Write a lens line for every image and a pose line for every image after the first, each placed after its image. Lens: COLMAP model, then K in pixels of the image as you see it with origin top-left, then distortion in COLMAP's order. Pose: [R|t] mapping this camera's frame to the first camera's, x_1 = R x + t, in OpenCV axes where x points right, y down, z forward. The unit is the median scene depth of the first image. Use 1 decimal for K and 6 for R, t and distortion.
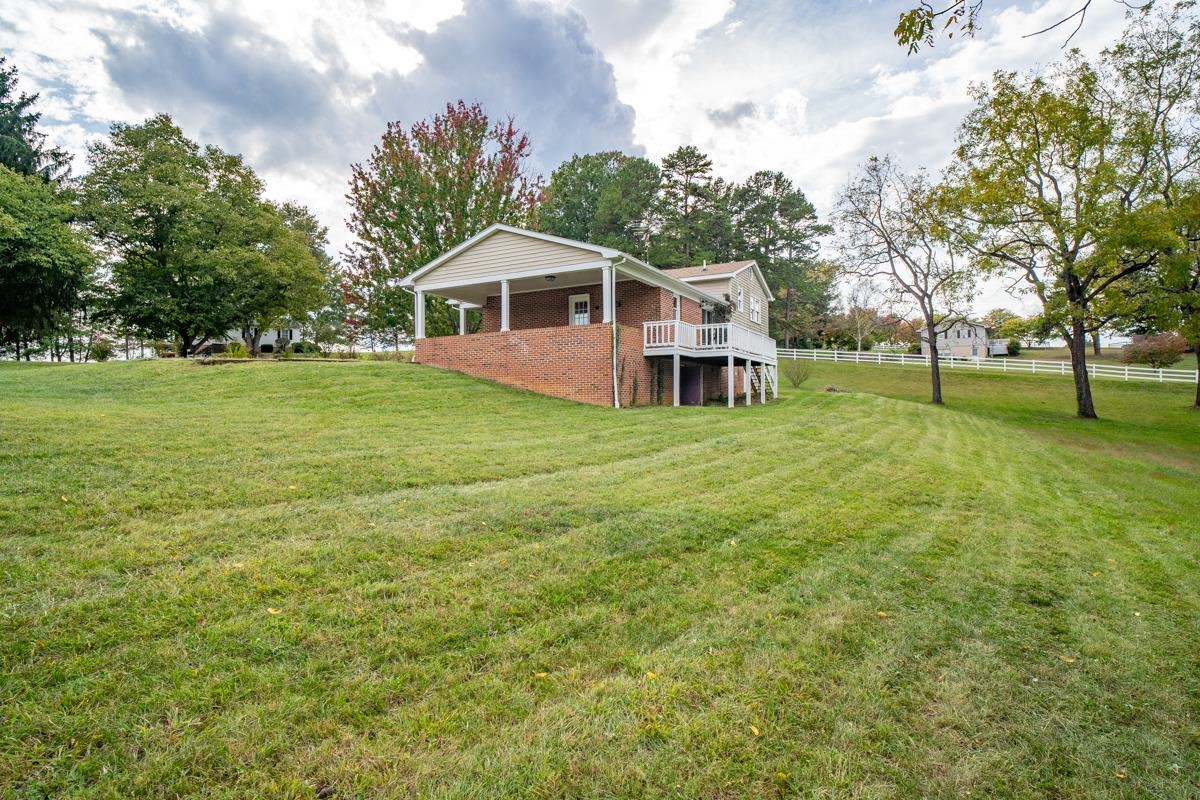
lens RADIAL K [[629.3, 0, 600.4], [0, 629.3, 401.5], [0, 0, 1]] dist [-0.044240, 0.019630]
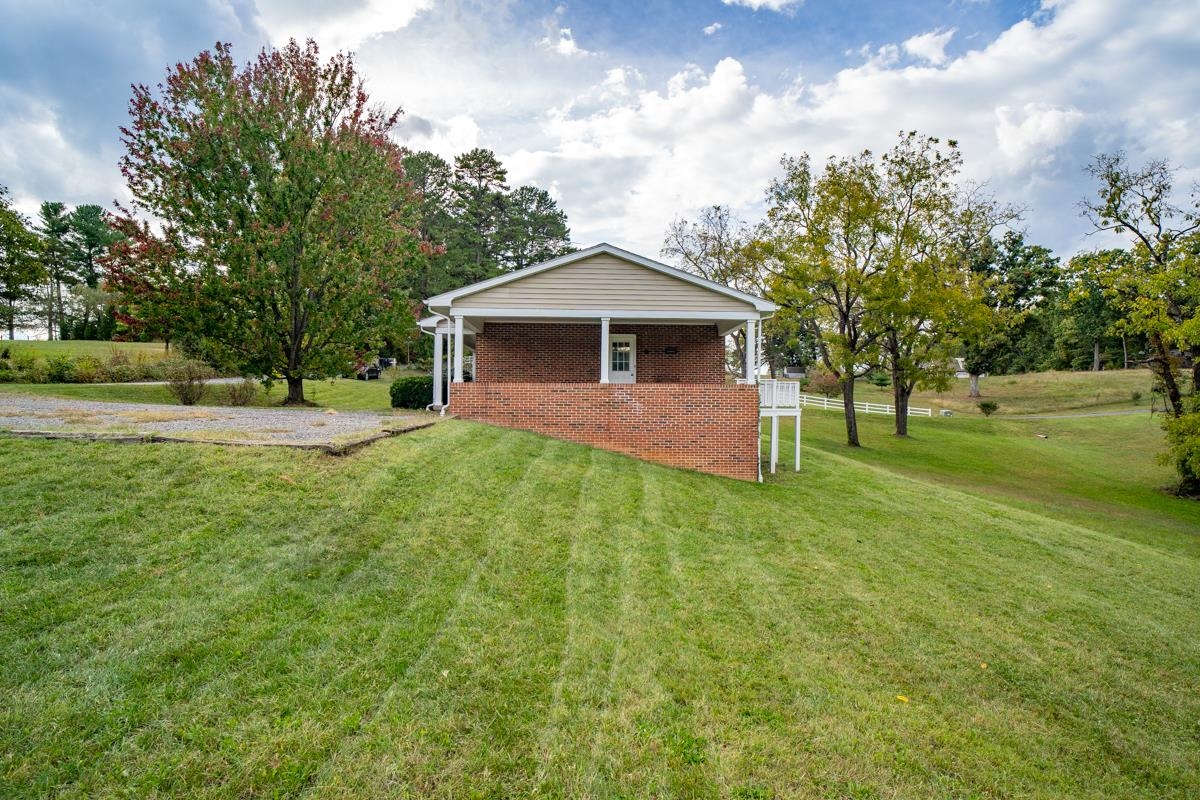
lens RADIAL K [[629.3, 0, 604.3], [0, 629.3, 404.0], [0, 0, 1]] dist [-0.044240, 0.019630]
pose [[0.862346, 0.017998, 0.505999, -0.270565], [-0.017601, 0.999830, -0.005566, -0.040211], [-0.506013, -0.004106, 0.862516, 0.160558]]
